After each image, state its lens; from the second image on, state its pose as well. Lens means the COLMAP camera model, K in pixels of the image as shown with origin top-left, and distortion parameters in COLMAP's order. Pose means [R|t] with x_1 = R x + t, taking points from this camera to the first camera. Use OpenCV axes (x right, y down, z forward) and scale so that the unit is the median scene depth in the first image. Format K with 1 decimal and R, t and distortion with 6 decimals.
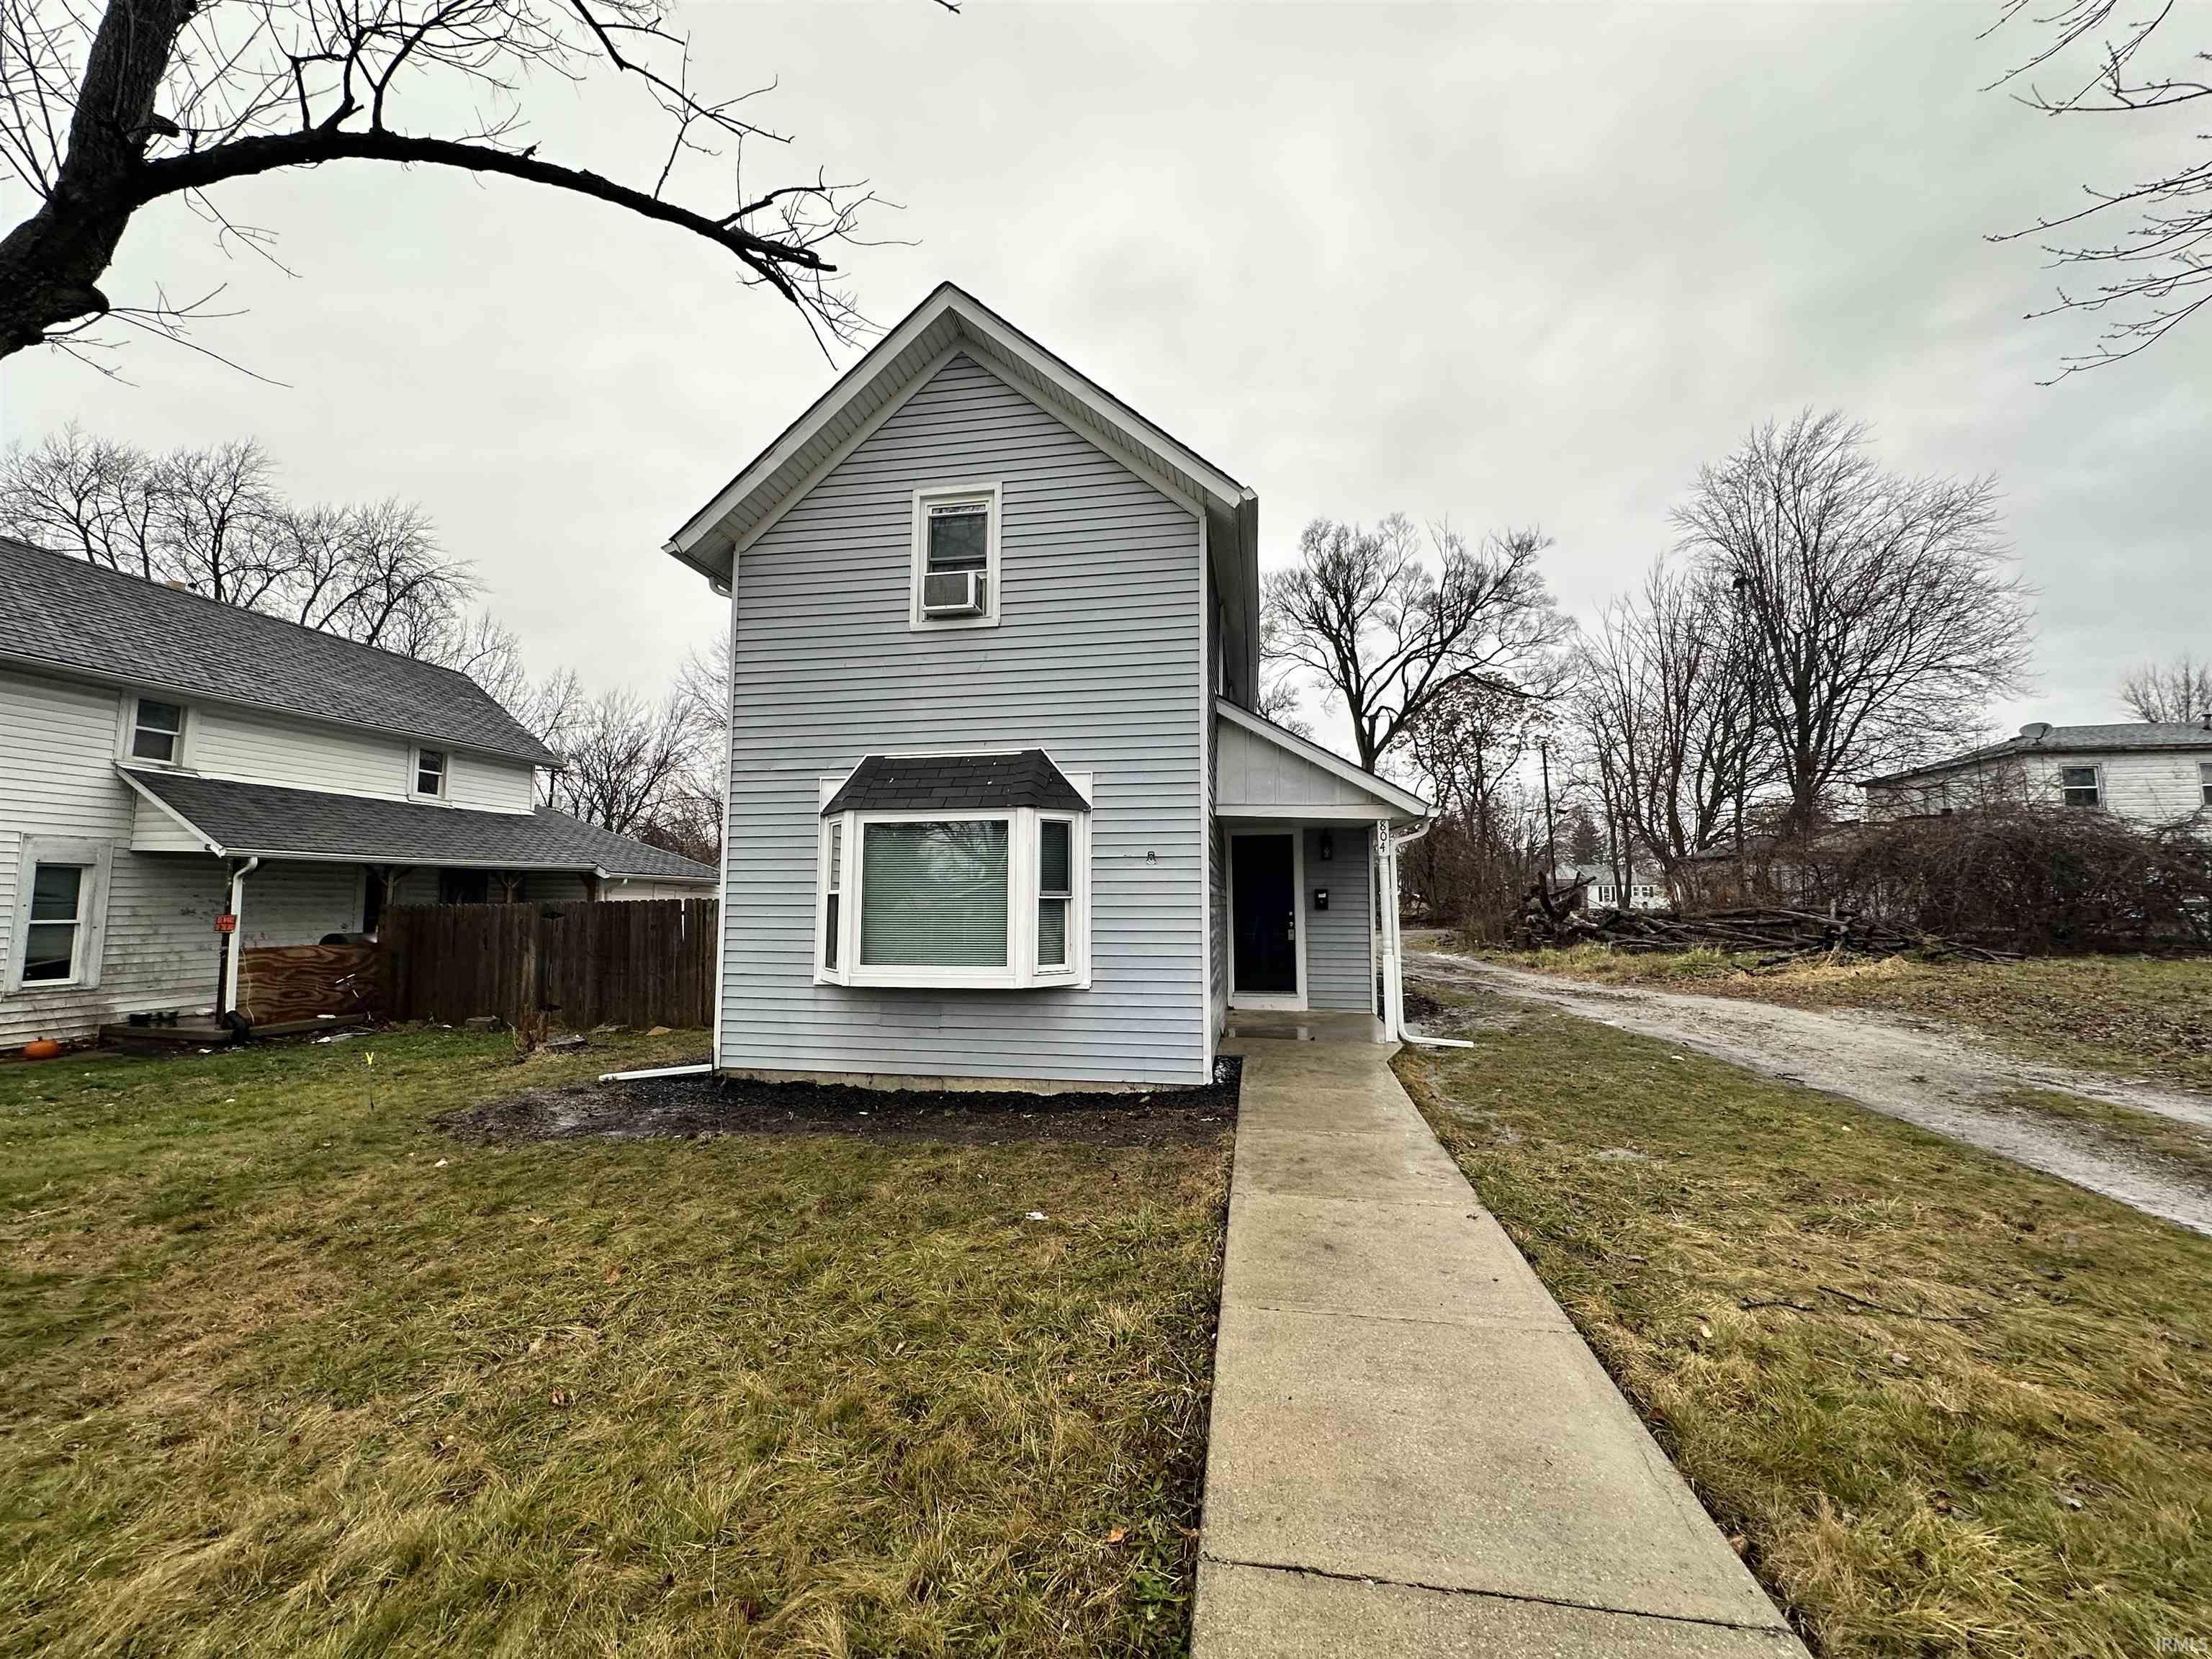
lens RADIAL K [[880.3, 0, 1101.7], [0, 880.3, 823.8], [0, 0, 1]] dist [0.000999, -0.000378]
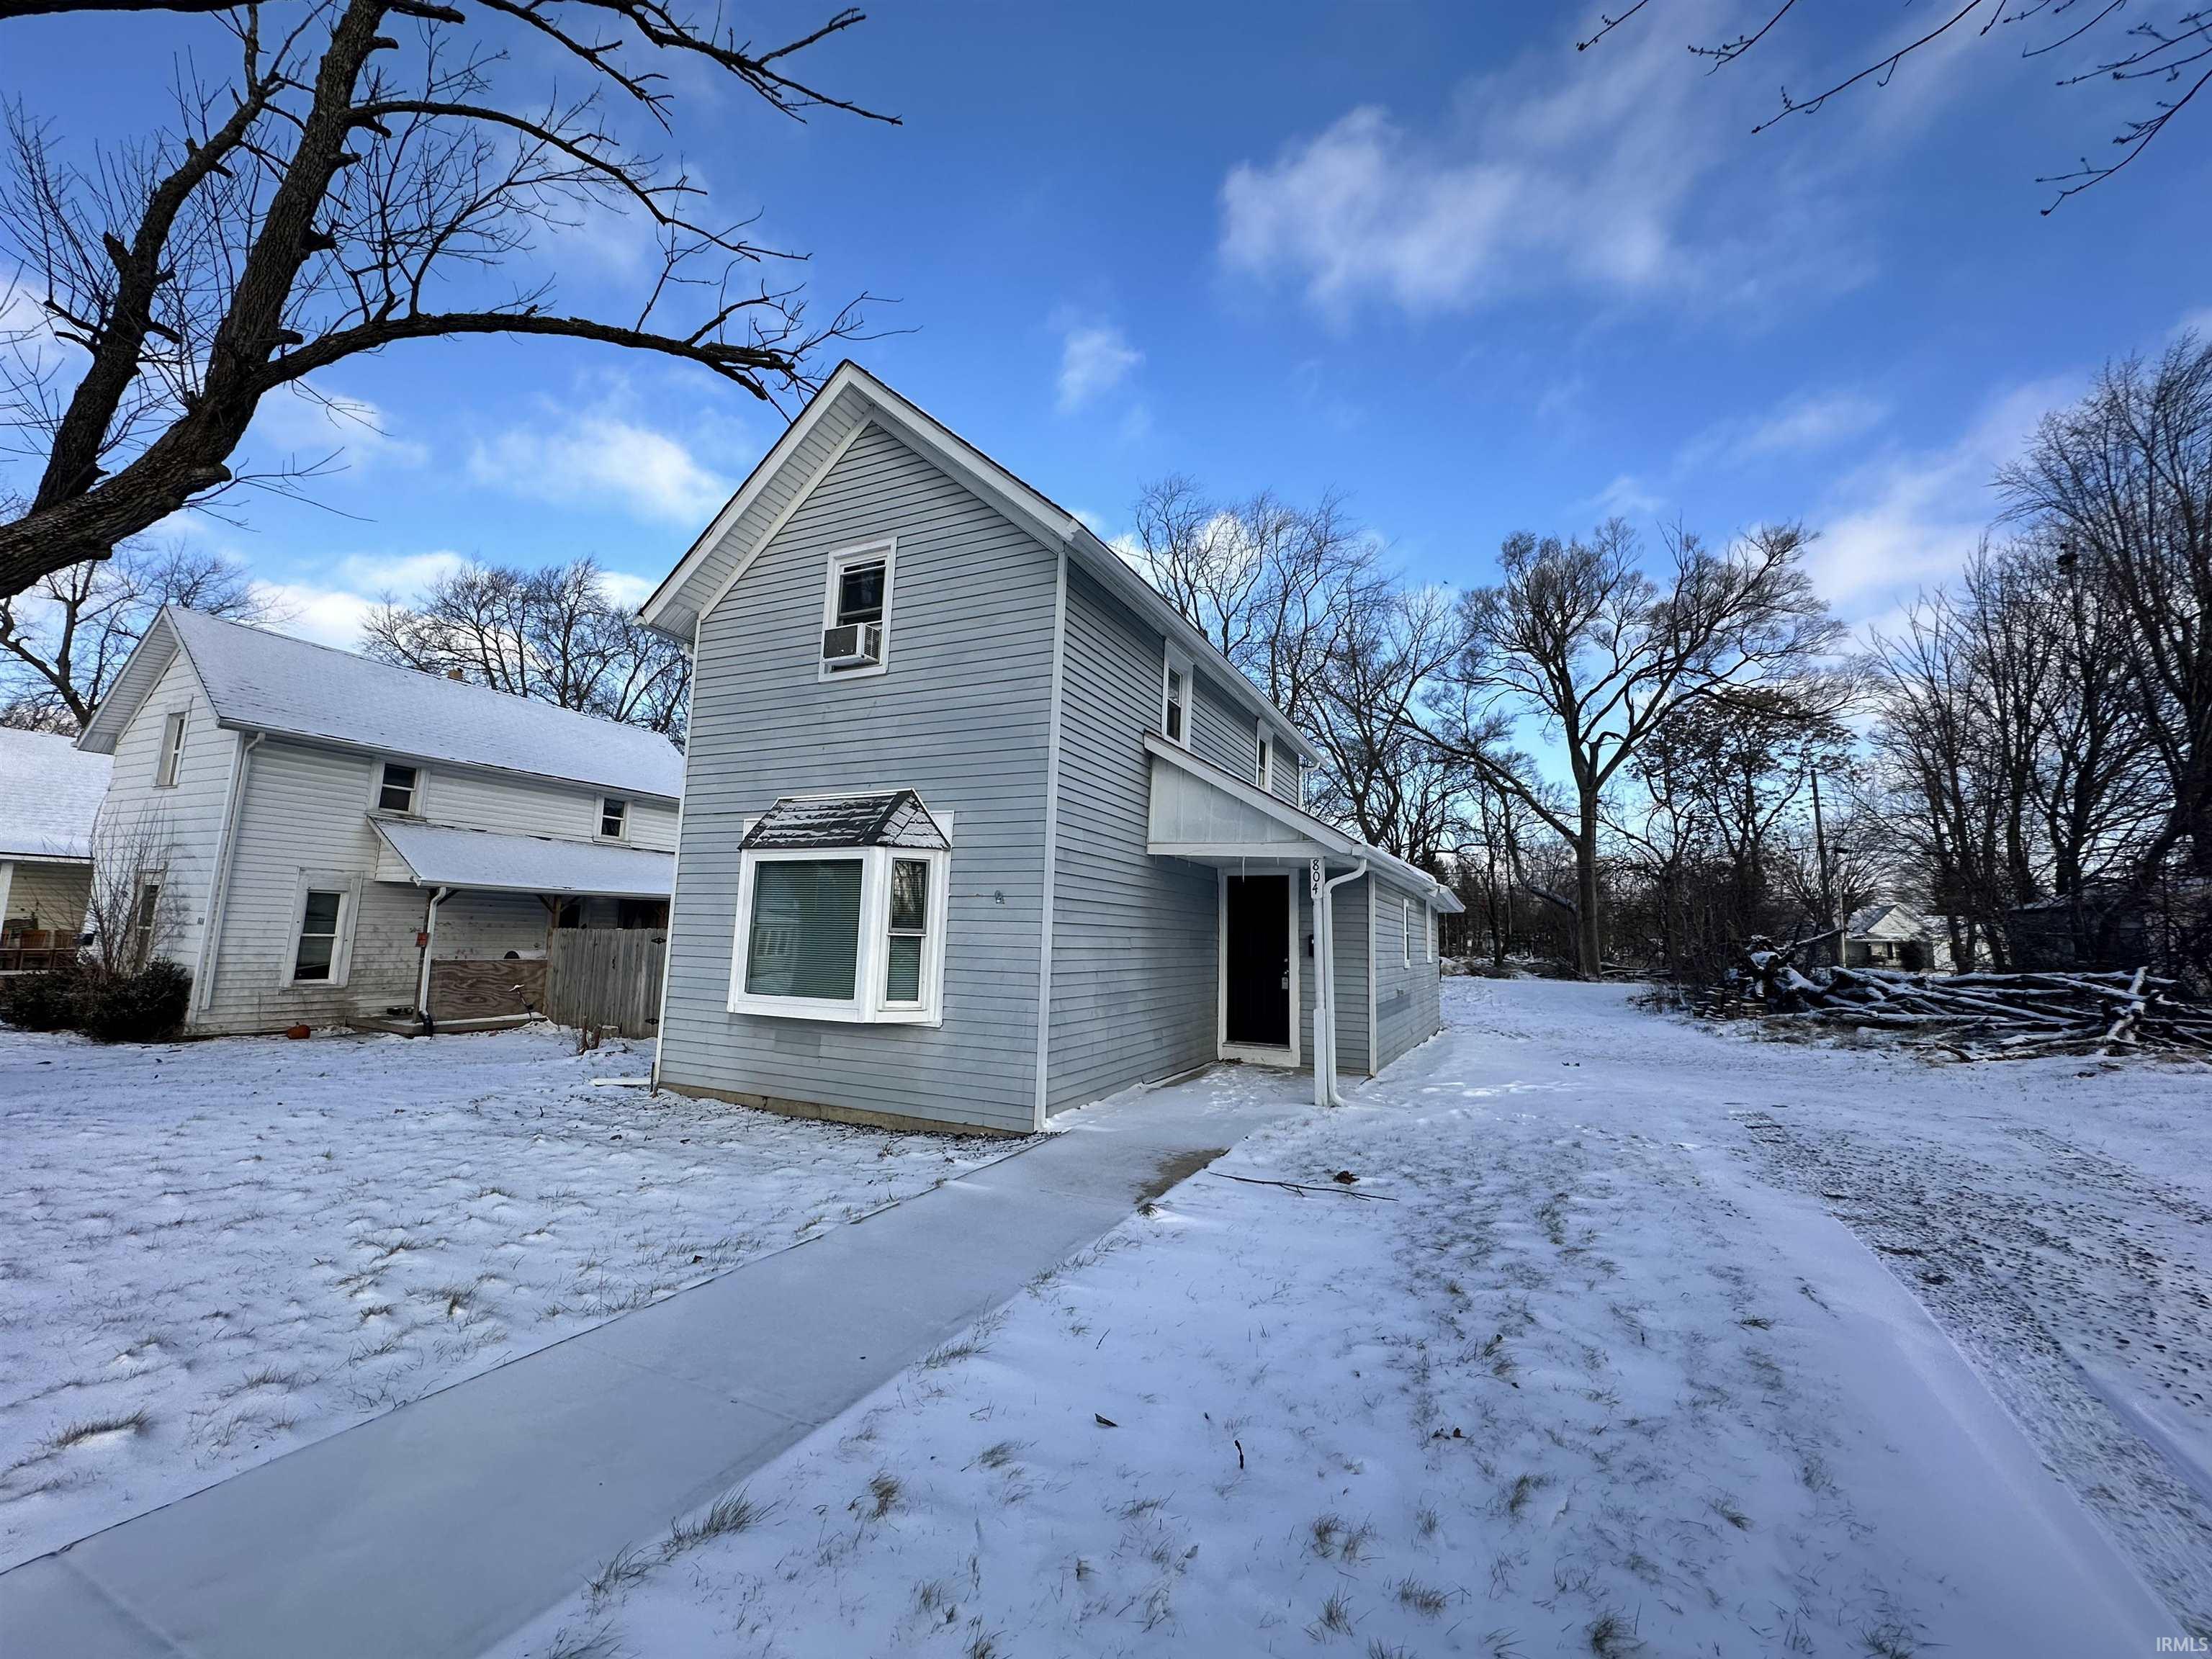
lens RADIAL K [[880.3, 0, 1104.9], [0, 880.3, 819.5], [0, 0, 1]] dist [0.000999, -0.000378]
pose [[0.963463, -0.009452, -0.267676, 0.282692], [-0.003721, 0.998808, -0.048660, -0.000467], [0.267817, 0.047878, 0.962279, 0.045981]]
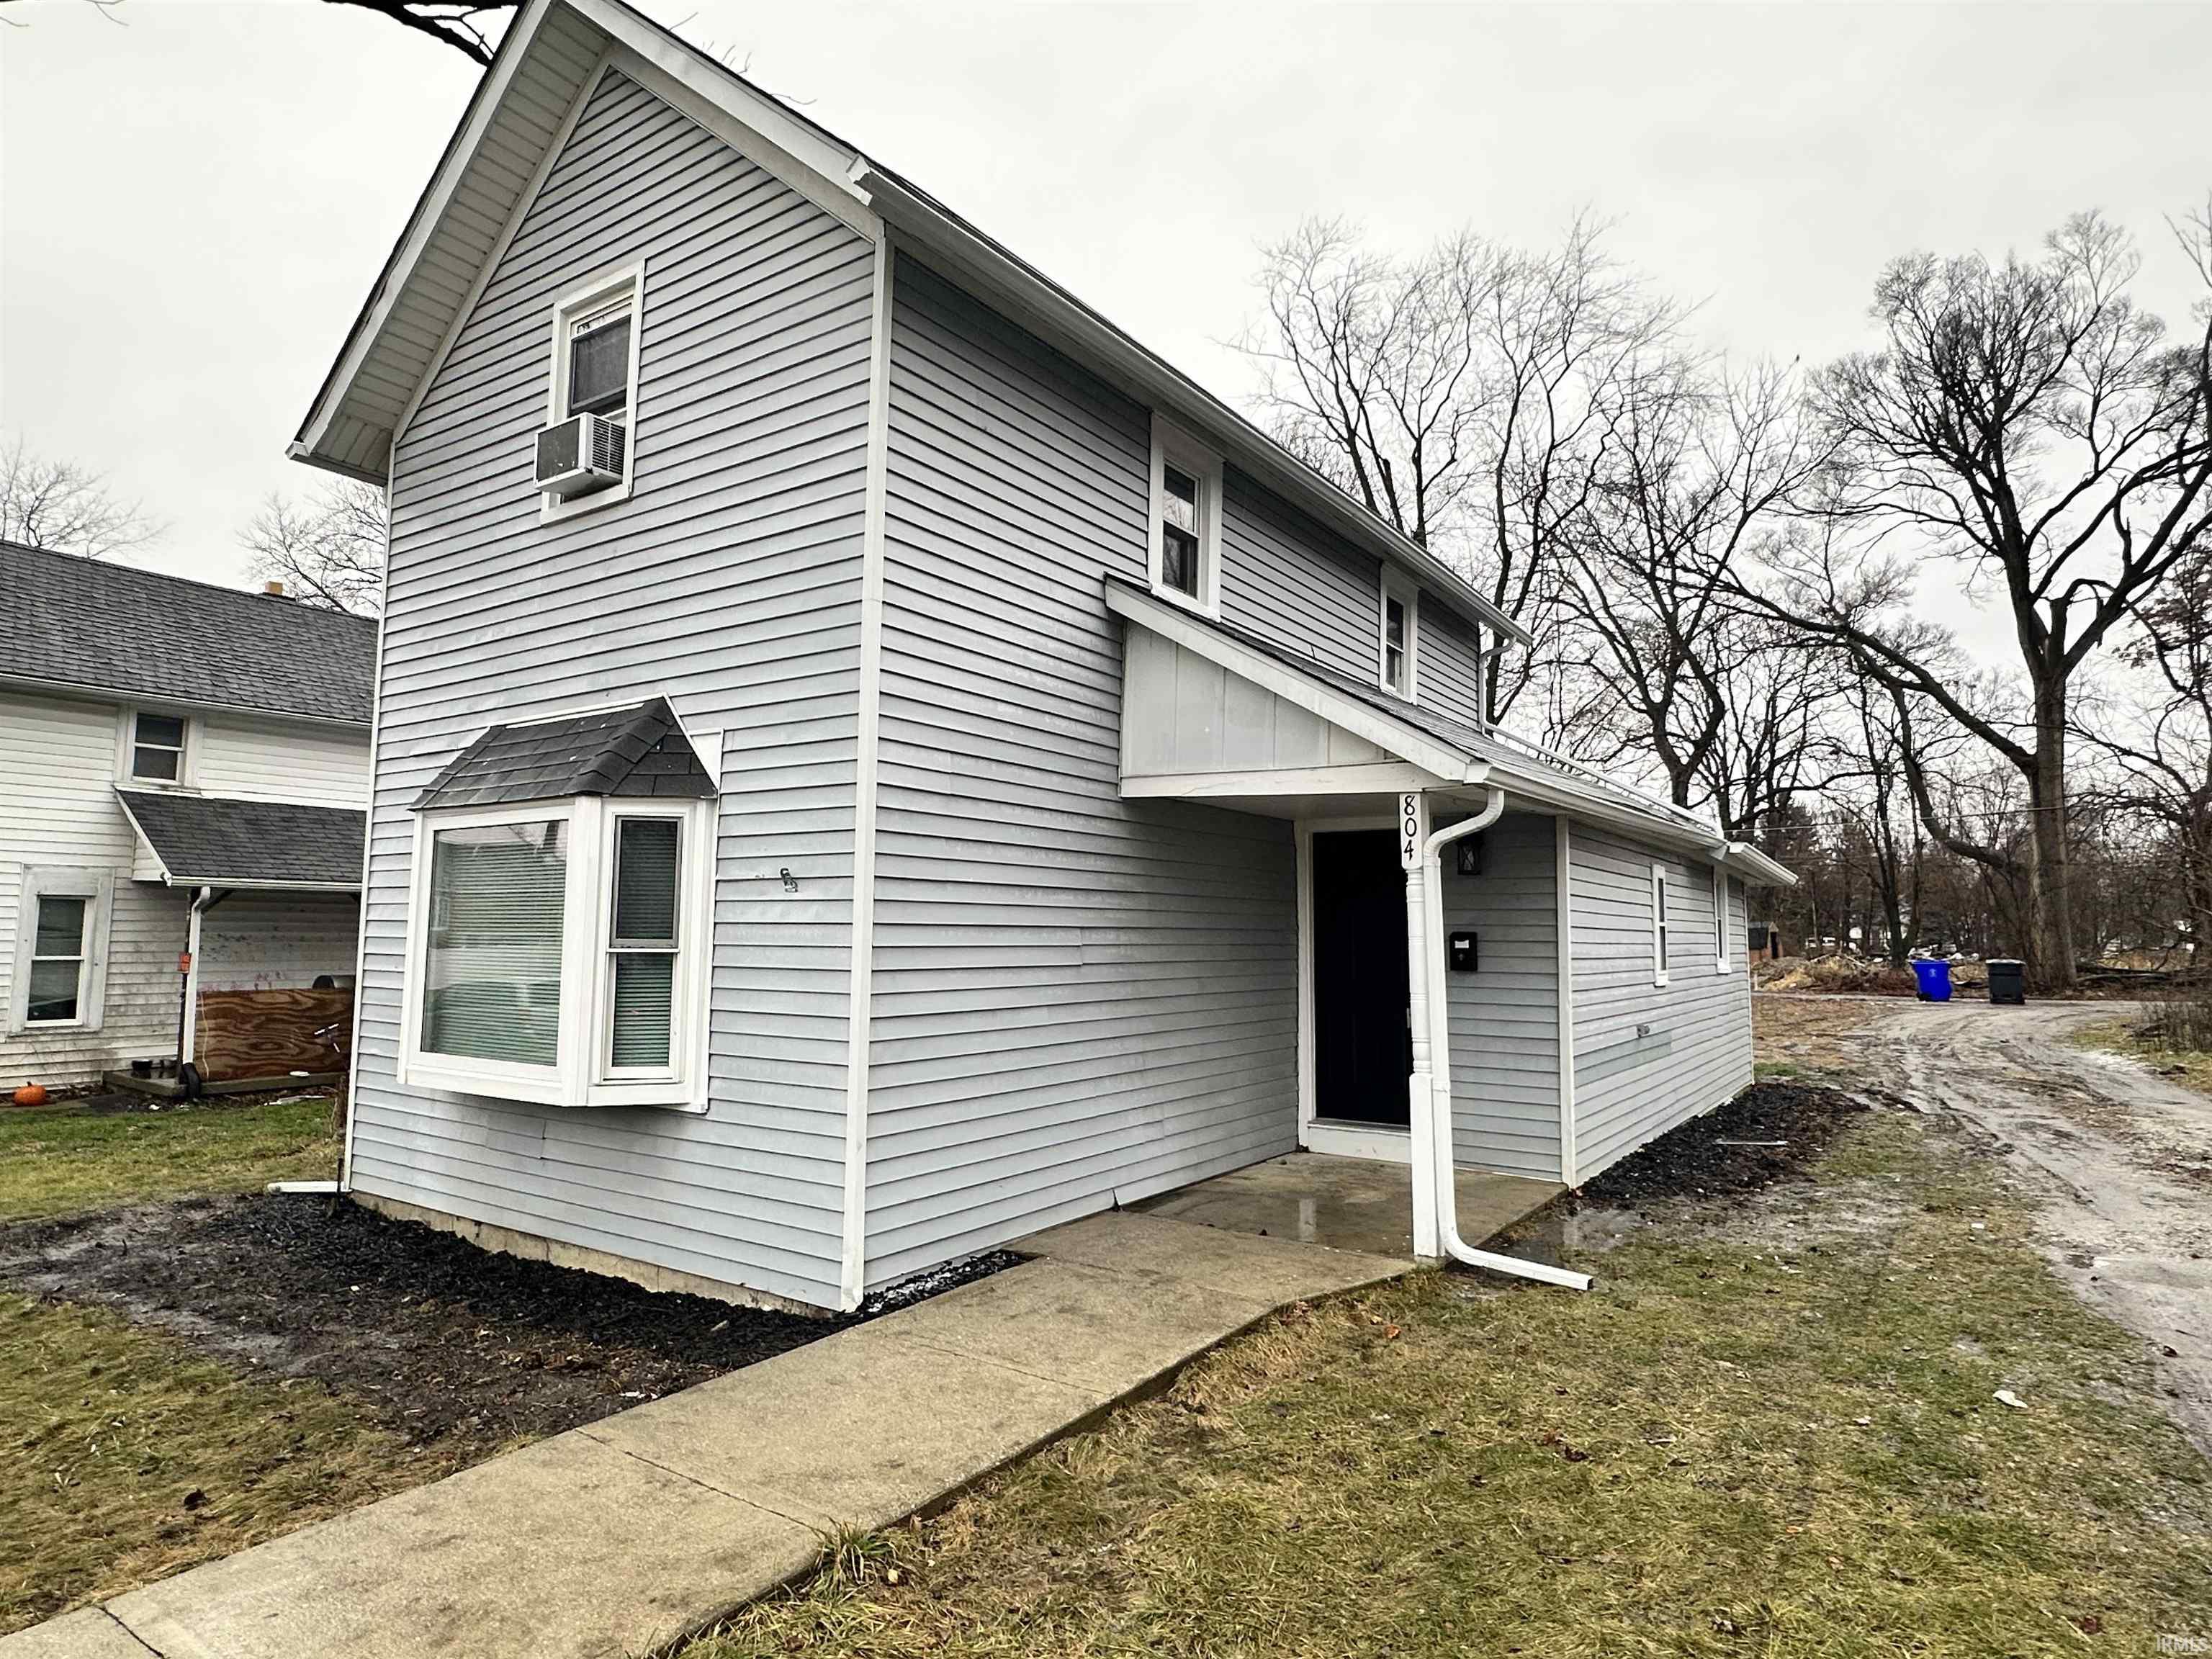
lens RADIAL K [[1258.4, 0, 1095.2], [0, 1258.4, 813.9], [0, 0, 1]] dist [0.001109, 0.002319]
pose [[0.910518, -0.031855, -0.412240, 0.357705], [0.028681, 0.999492, -0.013884, 0.008973], [0.412473, 0.000818, 0.910969, 0.235536]]
